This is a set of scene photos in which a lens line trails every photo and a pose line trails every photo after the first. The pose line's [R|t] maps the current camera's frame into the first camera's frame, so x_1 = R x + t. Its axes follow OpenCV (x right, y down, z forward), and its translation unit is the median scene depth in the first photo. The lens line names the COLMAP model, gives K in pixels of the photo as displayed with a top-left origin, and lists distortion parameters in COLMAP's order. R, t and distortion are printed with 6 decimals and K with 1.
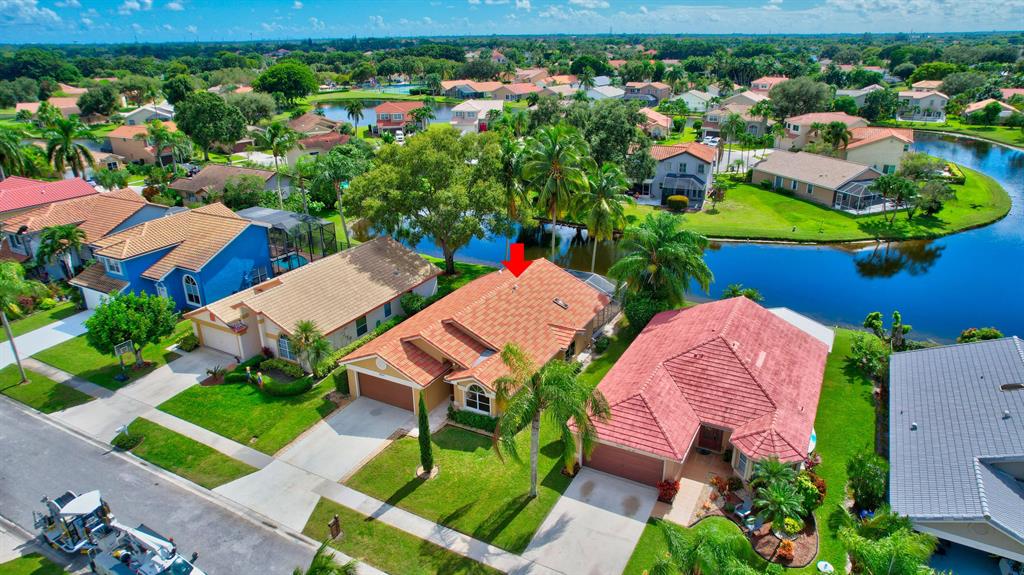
lens RADIAL K [[657.5, 0, 512.0], [0, 657.5, 287.5], [0, 0, 1]] dist [-0.087577, 0.080731]
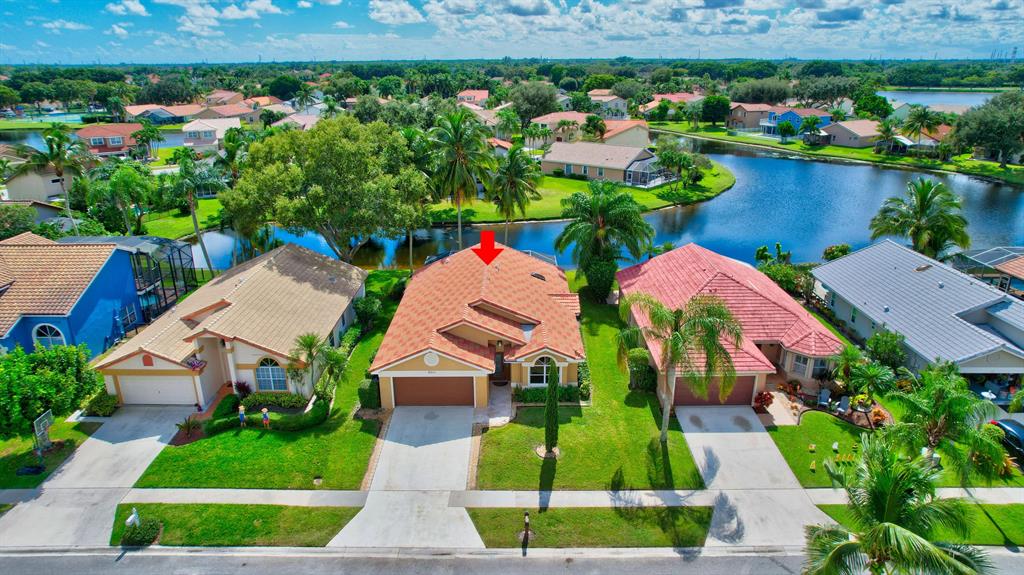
lens RADIAL K [[657.5, 0, 512.0], [0, 657.5, 287.5], [0, 0, 1]] dist [-0.087577, 0.080731]
pose [[0.878003, -0.152316, 0.453774, -0.428510], [0.169402, 0.985542, 0.003038, 0.032209], [-0.447676, 0.074203, 0.891112, 0.138049]]
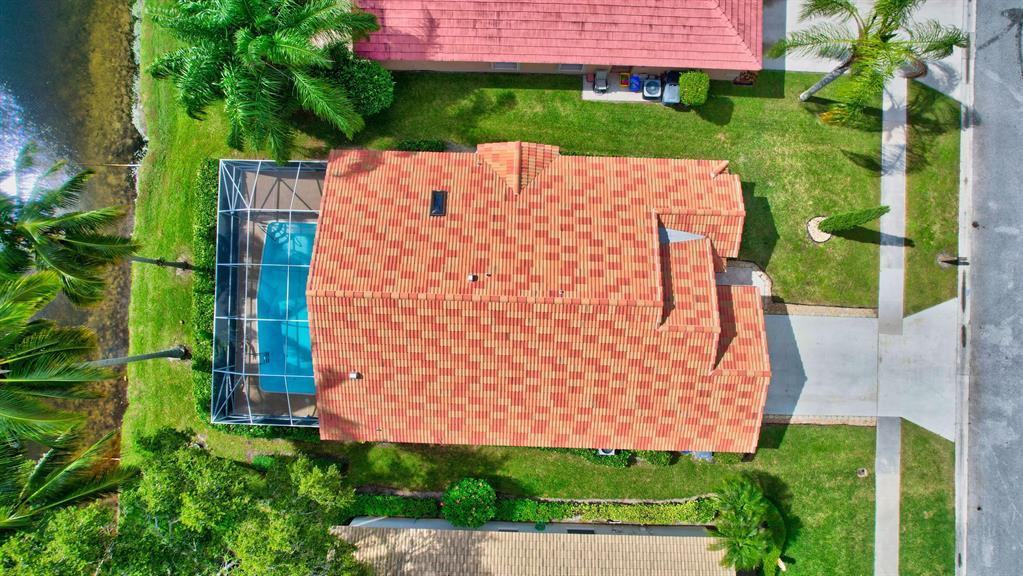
lens RADIAL K [[654.3, 0, 511.5], [0, 654.3, 288.0], [0, 0, 1]] dist [-0.082411, 0.077686]
pose [[-0.452261, -0.891456, 0.027665, -0.030921], [0.341345, -0.144351, 0.928788, -0.482765], [-0.823980, 0.429498, 0.369579, 0.805936]]
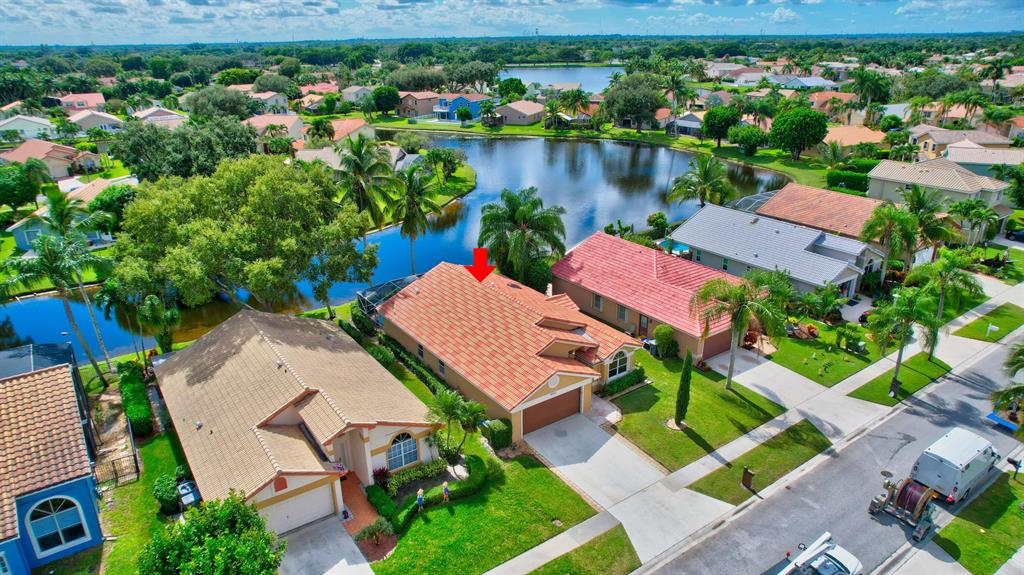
lens RADIAL K [[654.9, 0, 512.0], [0, 654.9, 287.5], [0, 0, 1]] dist [-0.082411, 0.077686]
pose [[0.443462, -0.318350, 0.837851, -0.843740], [0.332352, 0.926560, 0.176148, -0.167862], [-0.832396, 0.200346, 0.516699, 0.472173]]
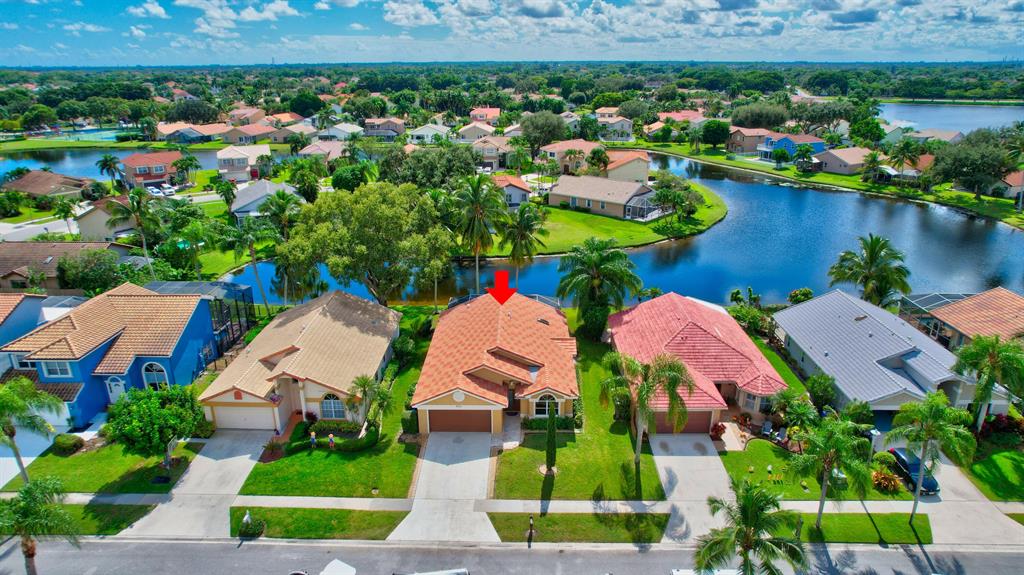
lens RADIAL K [[654.9, 0, 512.0], [0, 654.9, 287.5], [0, 0, 1]] dist [-0.082411, 0.077686]
pose [[0.885588, -0.146021, 0.440921, -0.515922], [0.163162, 0.986599, -0.000975, -0.047303], [-0.434870, 0.072805, 0.897545, -0.062606]]
